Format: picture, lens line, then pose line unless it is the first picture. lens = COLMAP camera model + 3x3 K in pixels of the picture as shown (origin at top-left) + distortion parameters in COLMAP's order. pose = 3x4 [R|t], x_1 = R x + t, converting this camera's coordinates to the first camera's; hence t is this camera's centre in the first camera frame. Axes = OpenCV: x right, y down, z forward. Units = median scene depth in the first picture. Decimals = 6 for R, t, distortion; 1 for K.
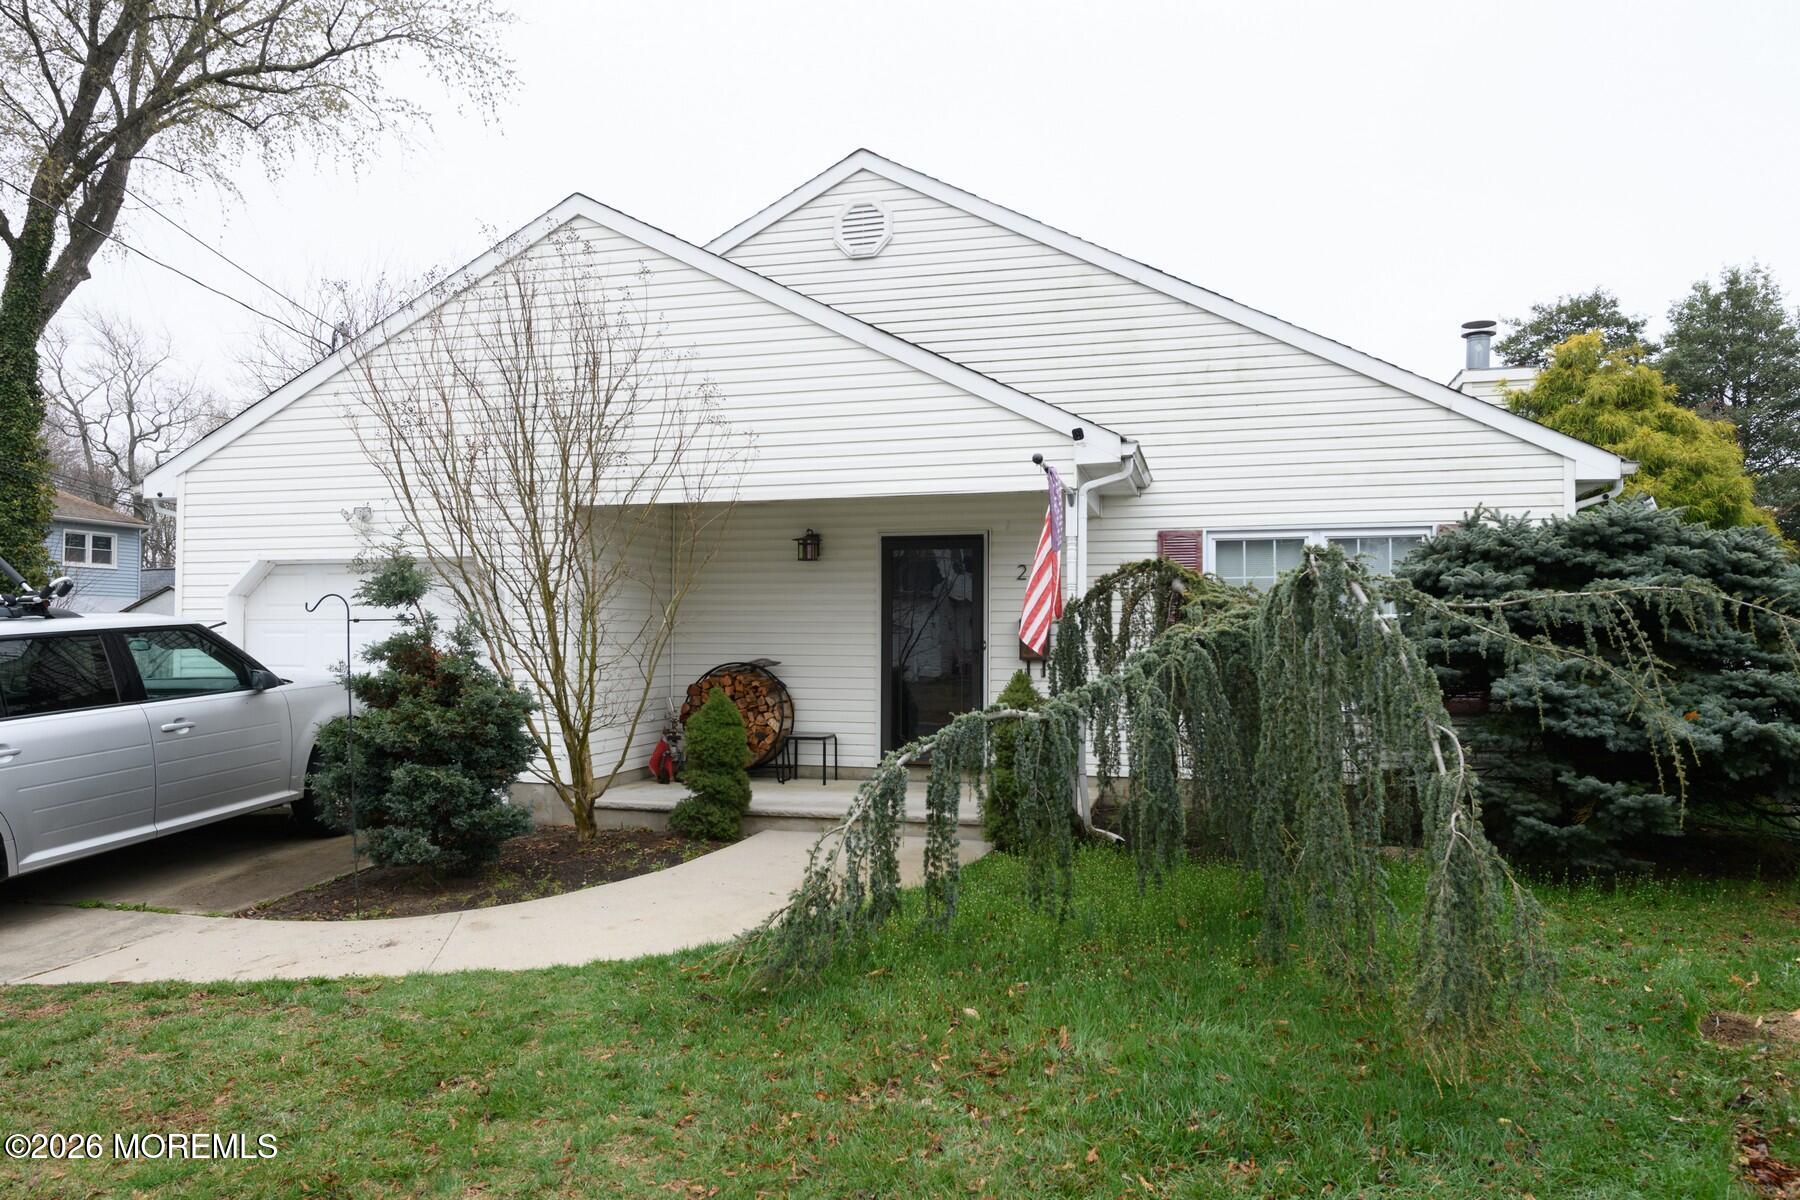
lens RADIAL K [[1171.0, 0, 900.2], [0, 1171.0, 626.1], [0, 0, 1]] dist [0.007941, 0.000575]
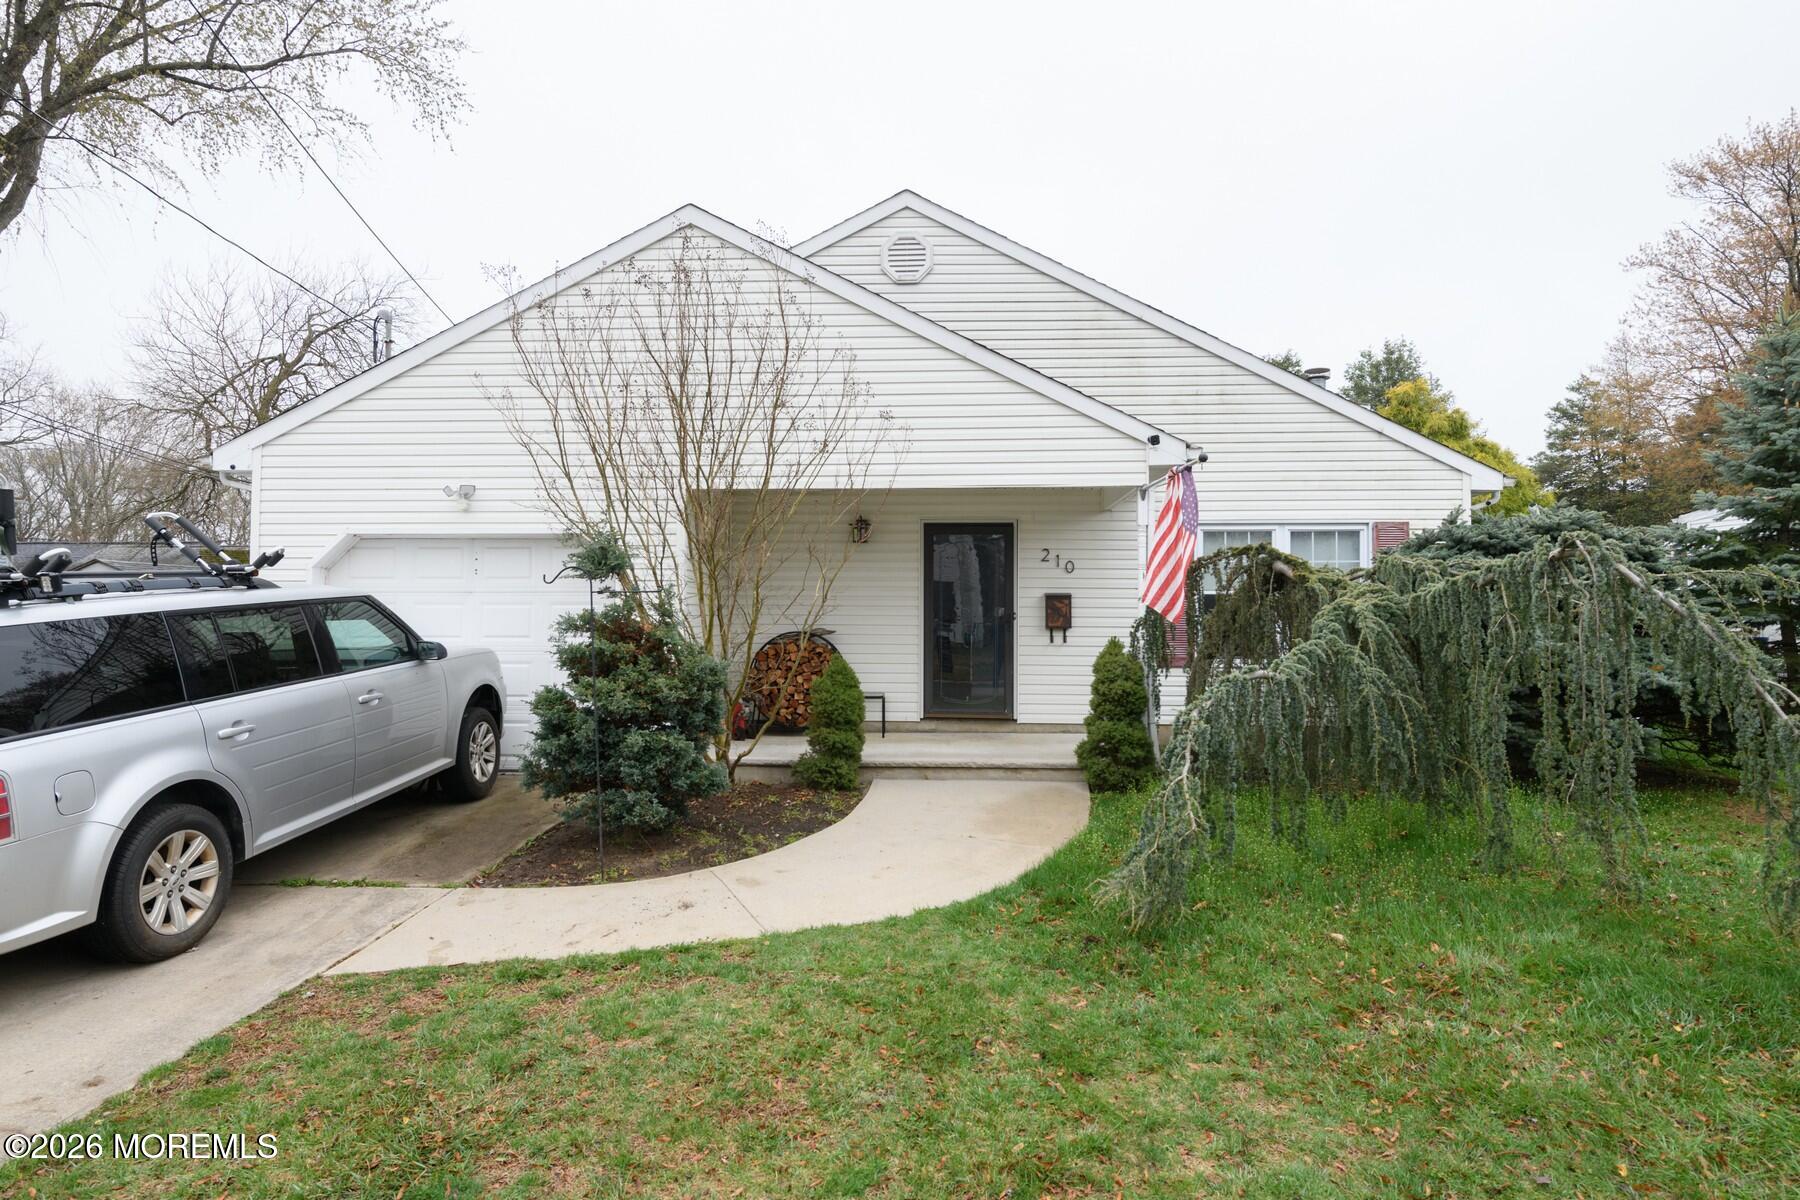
lens RADIAL K [[953.9, 0, 896.4], [0, 953.9, 596.9], [0, 0, 1]] dist [0.006919, -0.000346]
pose [[0.977366, 0.003408, 0.211530, -0.298545], [-0.002506, 0.999987, -0.004534, 0.001872], [-0.211543, 0.003902, 0.977361, 0.095282]]
